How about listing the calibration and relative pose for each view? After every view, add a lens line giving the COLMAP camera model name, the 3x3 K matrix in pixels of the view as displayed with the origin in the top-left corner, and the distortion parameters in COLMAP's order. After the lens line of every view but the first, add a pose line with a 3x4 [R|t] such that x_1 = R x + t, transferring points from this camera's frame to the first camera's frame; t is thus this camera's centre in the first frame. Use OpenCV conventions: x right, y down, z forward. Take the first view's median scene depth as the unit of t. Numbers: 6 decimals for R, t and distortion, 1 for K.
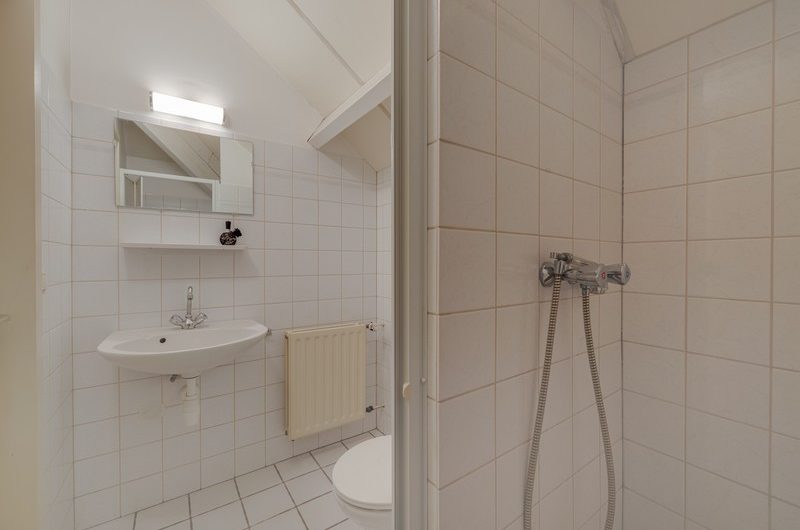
lens RADIAL K [[329.7, 0, 399.9], [0, 329.7, 265.8], [0, 0, 1]] dist [-0.001447, 0.000062]
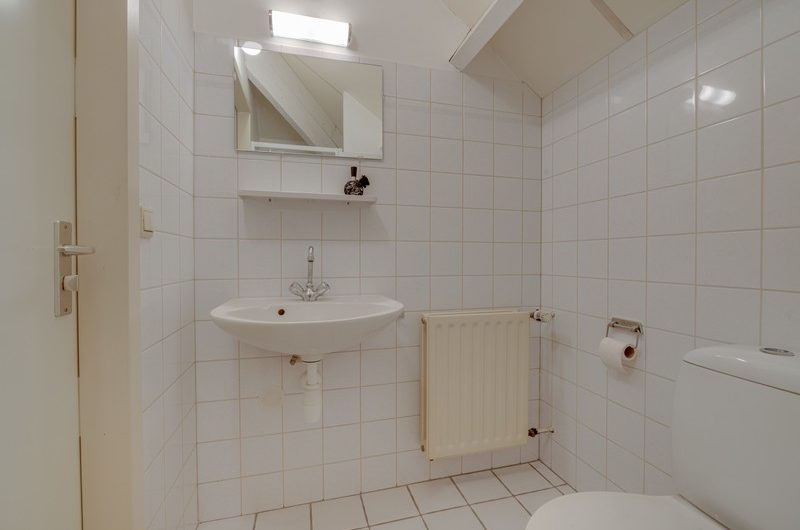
lens RADIAL K [[377.3, 0, 401.9], [0, 377.3, 262.1], [0, 0, 1]] dist [-0.016622, 0.000195]
pose [[0.942125, 0.006717, -0.335193, -0.113583], [-0.002506, 0.999912, 0.012994, 0.077391], [0.335251, -0.011402, 0.942060, 0.196185]]
